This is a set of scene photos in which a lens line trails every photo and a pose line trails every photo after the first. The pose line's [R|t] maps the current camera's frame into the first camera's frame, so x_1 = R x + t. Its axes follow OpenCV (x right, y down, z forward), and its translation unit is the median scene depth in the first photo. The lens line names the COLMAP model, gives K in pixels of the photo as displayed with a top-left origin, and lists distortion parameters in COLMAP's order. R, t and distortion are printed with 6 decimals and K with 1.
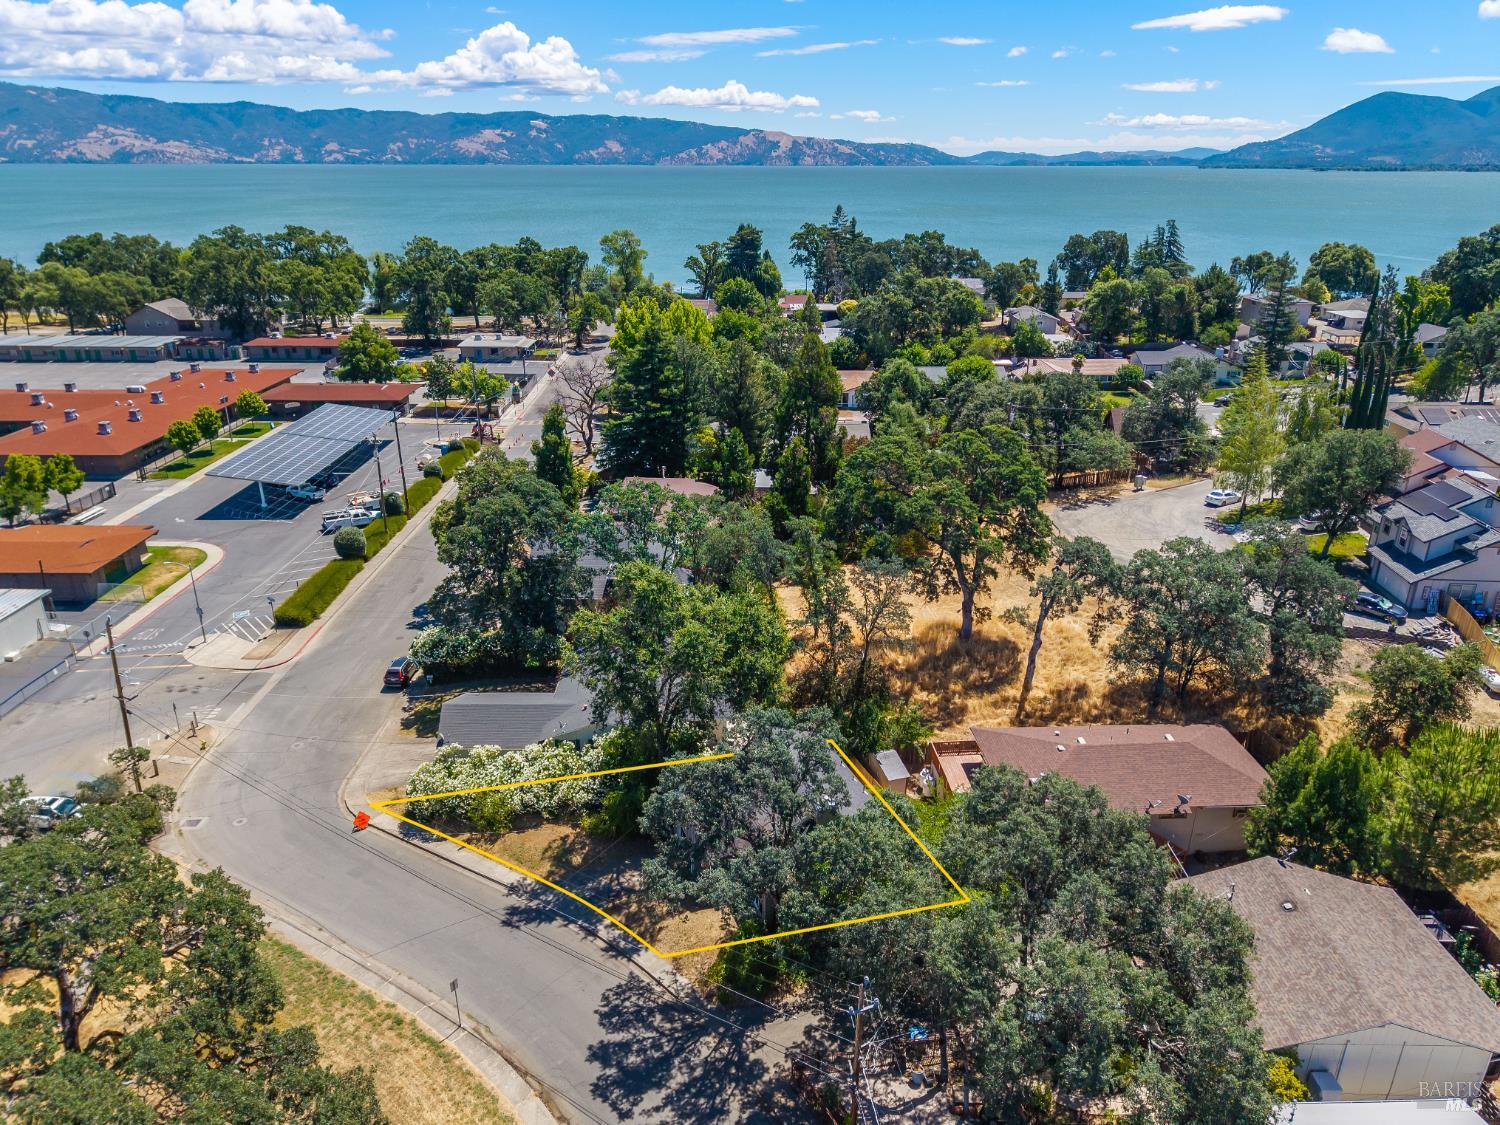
lens RADIAL K [[1012.1, 0, 750.0], [0, 1012.1, 562.5], [0, 0, 1]] dist [0.025153, -0.017783]
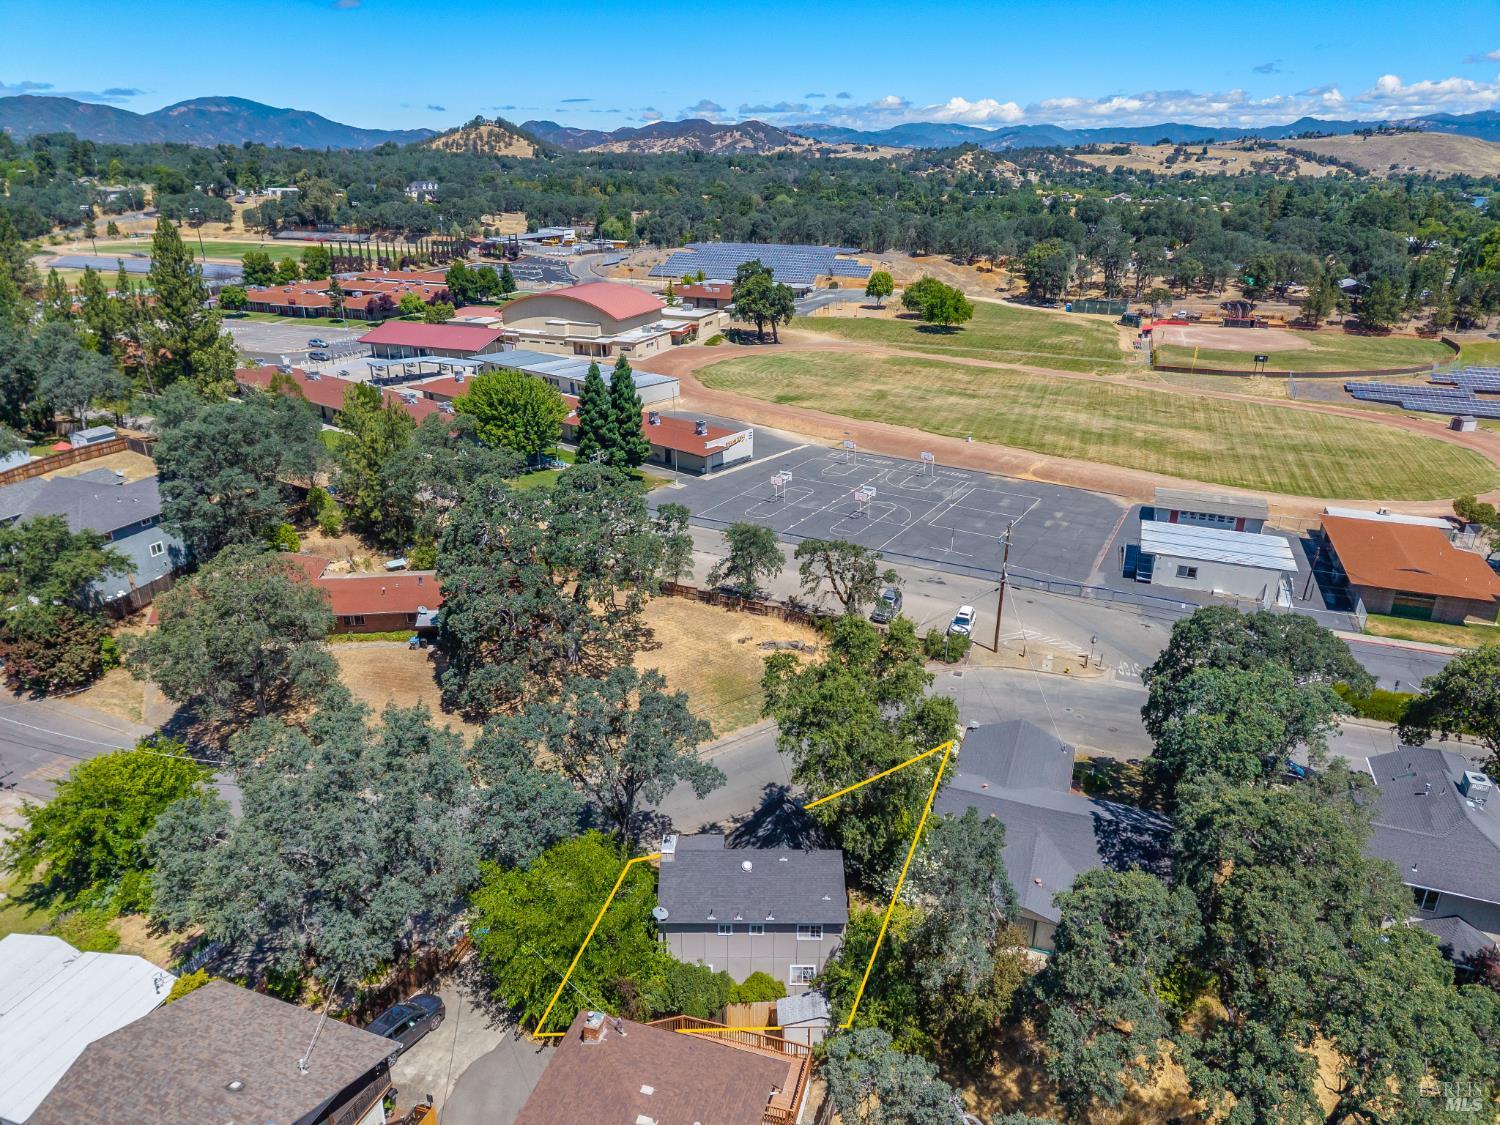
lens RADIAL K [[1003.1, 0, 750.0], [0, 1003.1, 562.5], [0, 0, 1]] dist [0.016456, -0.006101]
pose [[-0.352873, 0.328471, -0.876121, 0.611559], [-0.365816, 0.813394, 0.452293, -0.344279], [0.861196, 0.480101, -0.166865, 0.809550]]
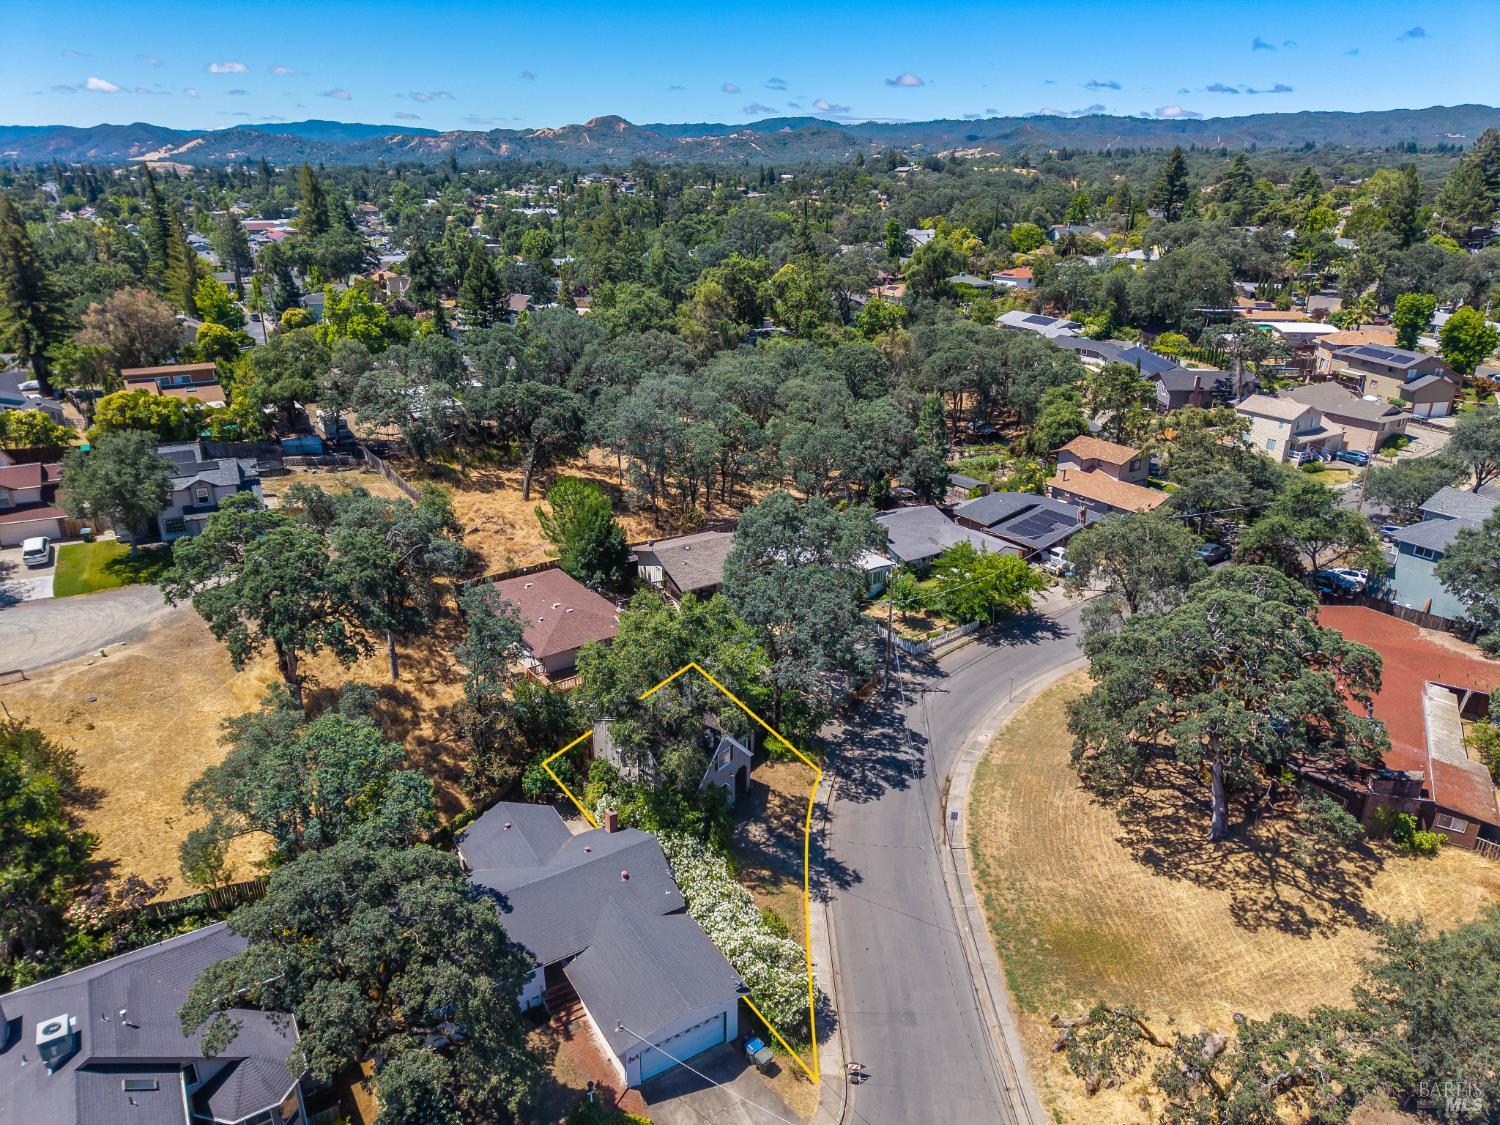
lens RADIAL K [[1003.5, 0, 750.0], [0, 1003.5, 562.5], [0, 0, 1]] dist [0.056753, -0.044914]
pose [[-0.537325, -0.314637, 0.782487, -0.723155], [0.304866, 0.792601, 0.528053, -0.424806], [-0.786345, 0.522290, -0.329963, 0.984285]]
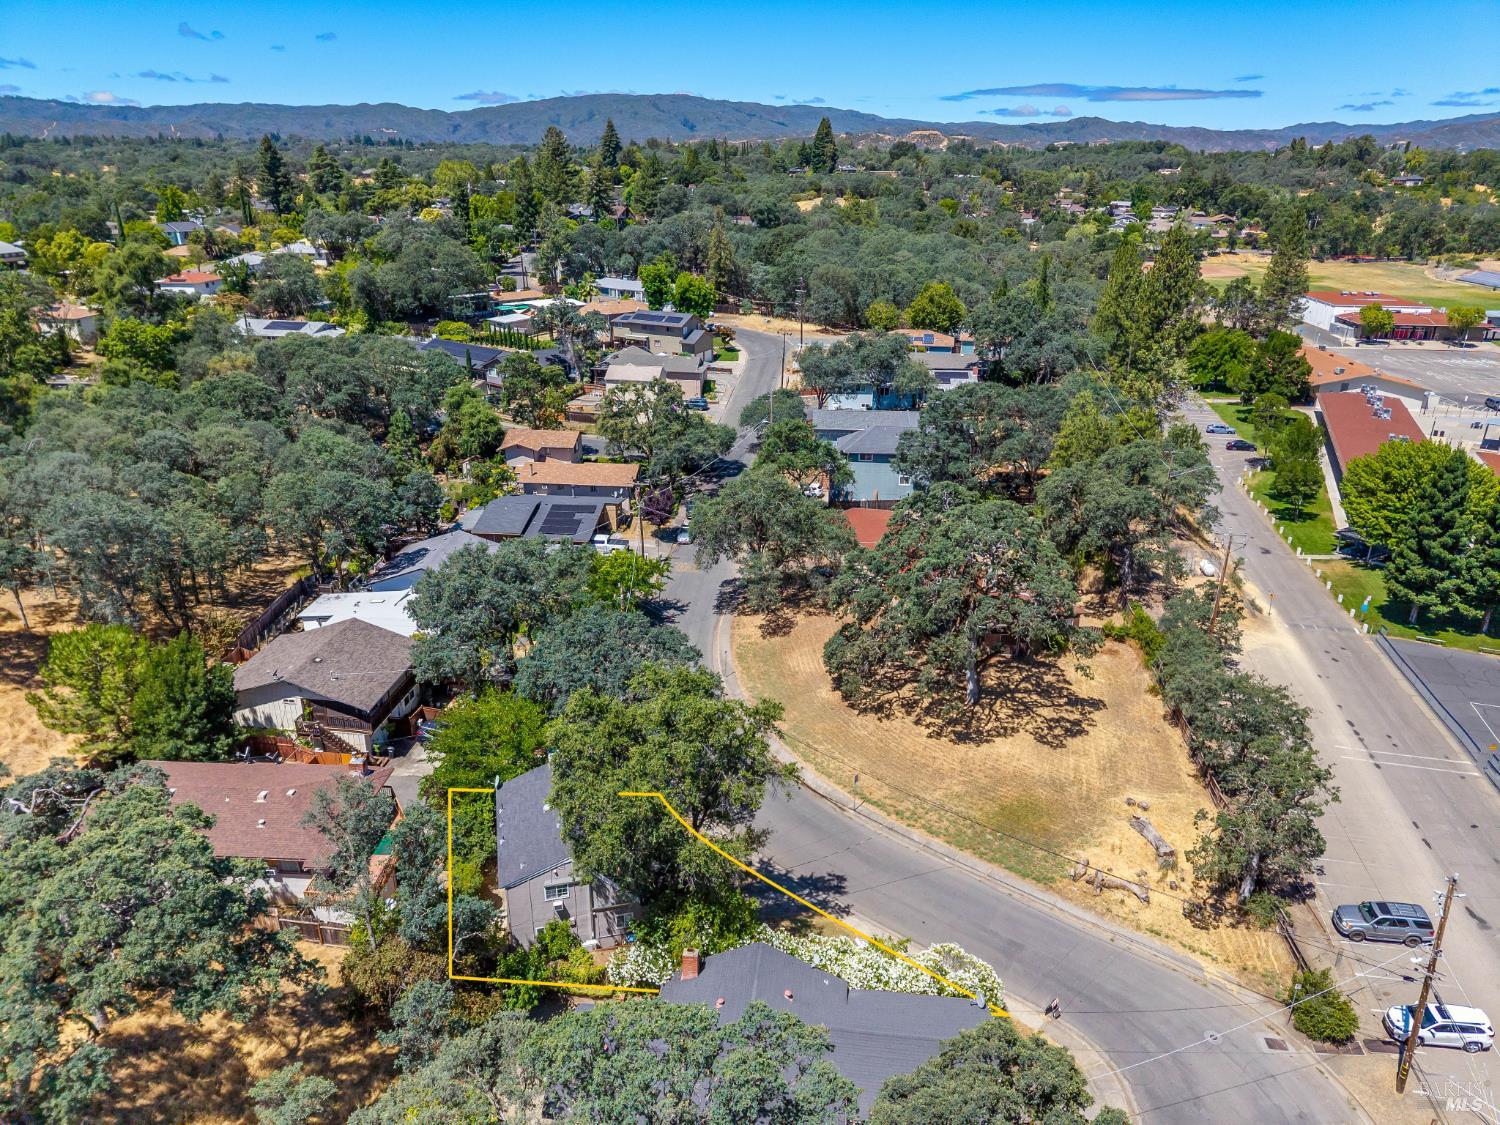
lens RADIAL K [[1003.5, 0, 750.0], [0, 1003.5, 562.5], [0, 0, 1]] dist [0.056753, -0.044914]
pose [[-0.993753, -0.046157, 0.101613, -0.181128], [0.036284, 0.727393, 0.685261, -0.507368], [-0.105542, 0.684667, -0.721174, 1.208713]]
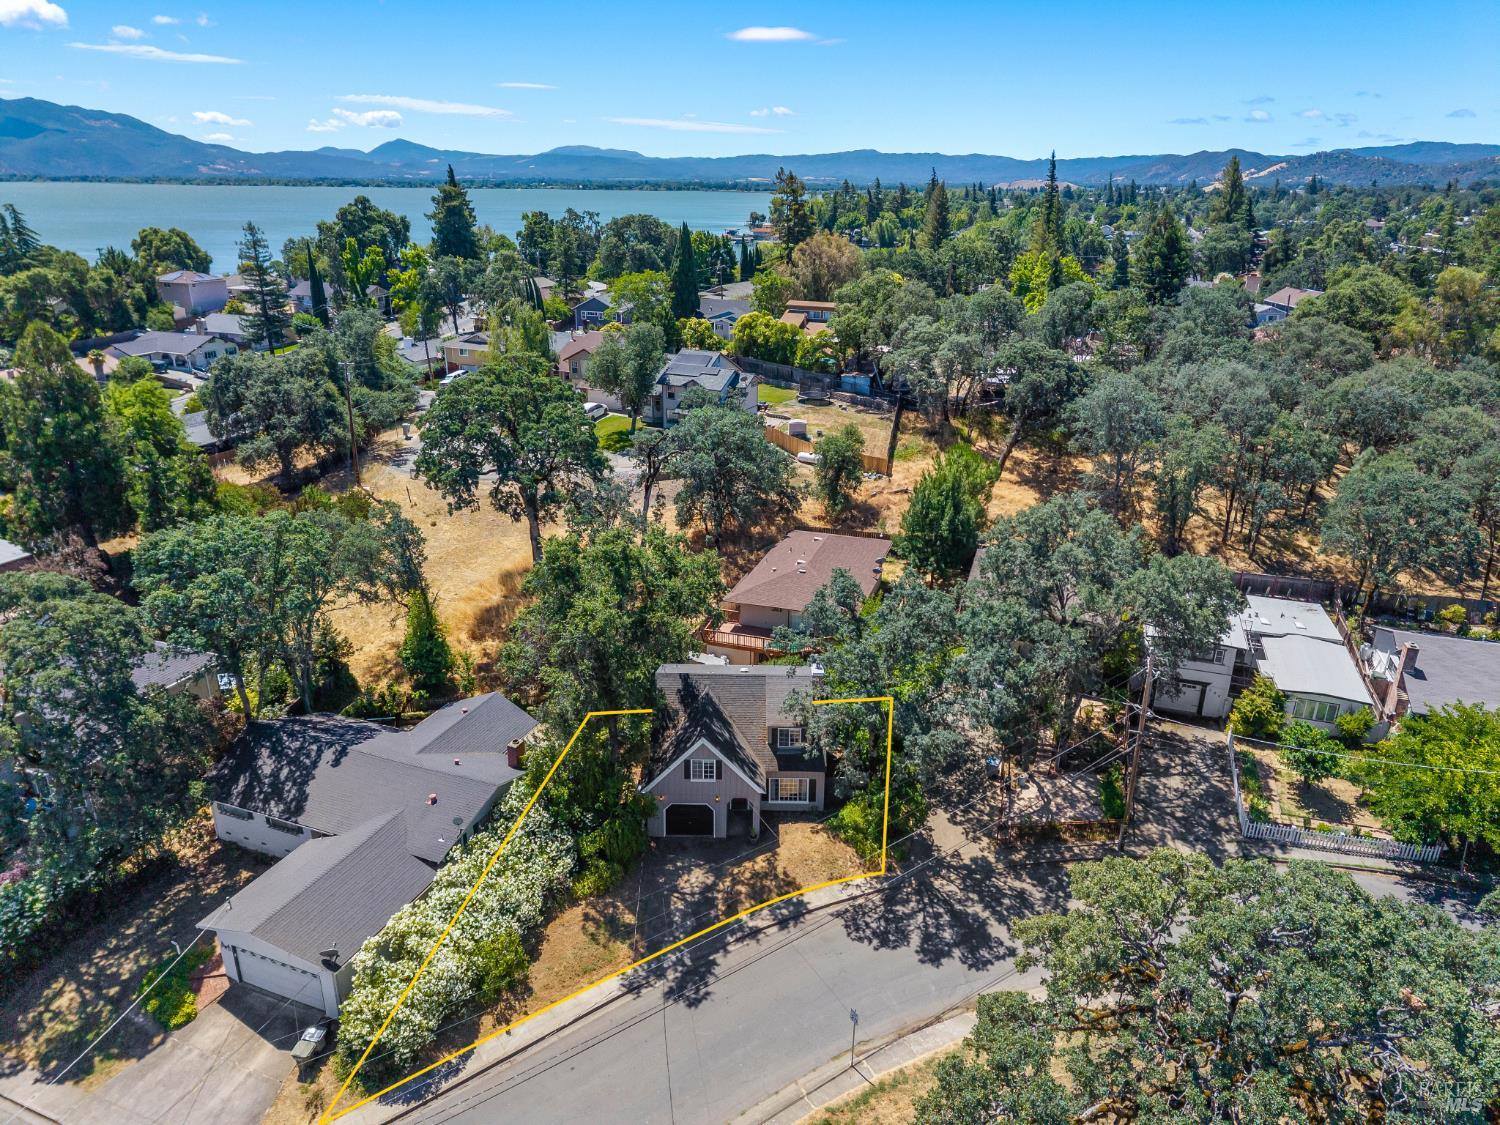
lens RADIAL K [[1003.1, 0, 750.0], [0, 1003.1, 562.5], [0, 0, 1]] dist [0.016456, -0.006101]
pose [[0.361798, -0.330083, 0.871865, -0.601774], [0.335865, 0.918568, 0.208391, -0.076565], [-0.869653, 0.217434, 0.443199, 0.423727]]
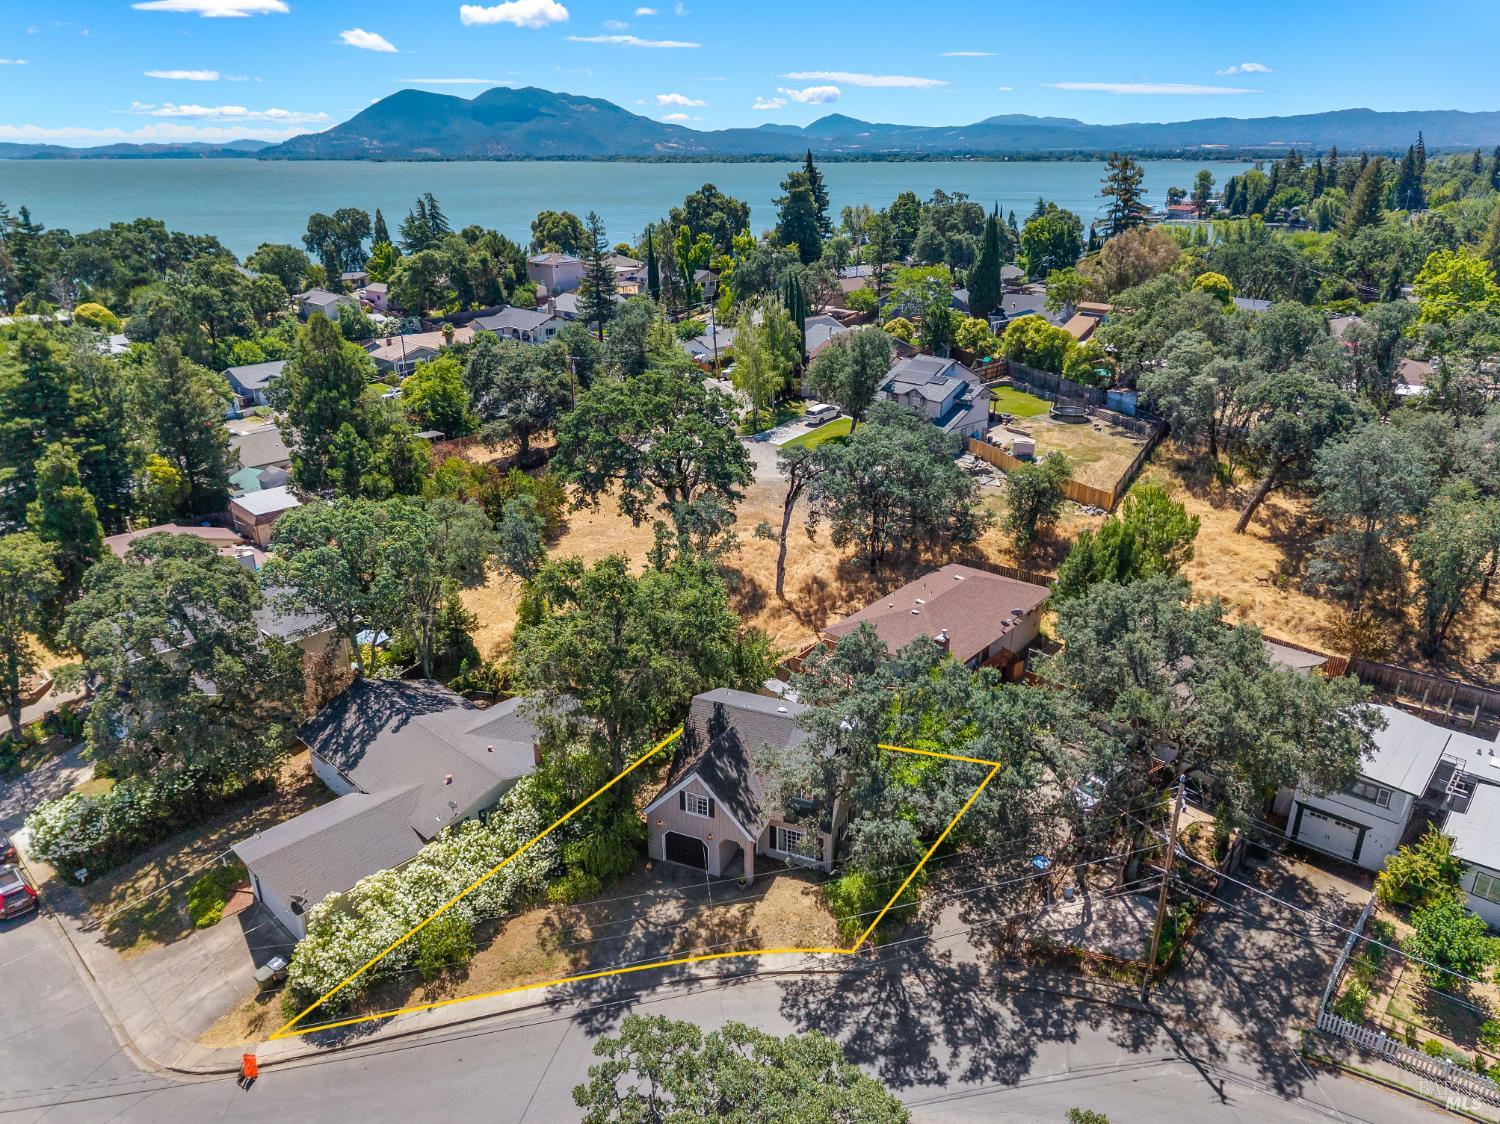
lens RADIAL K [[1032.2, 0, 750.0], [0, 1032.2, 562.0], [0, 0, 1]] dist [0.017561, -0.007637]
pose [[0.687427, -0.273500, 0.672786, -0.458871], [0.274089, 0.955575, 0.108405, -0.035315], [-0.672547, 0.109882, 0.731852, 0.229271]]
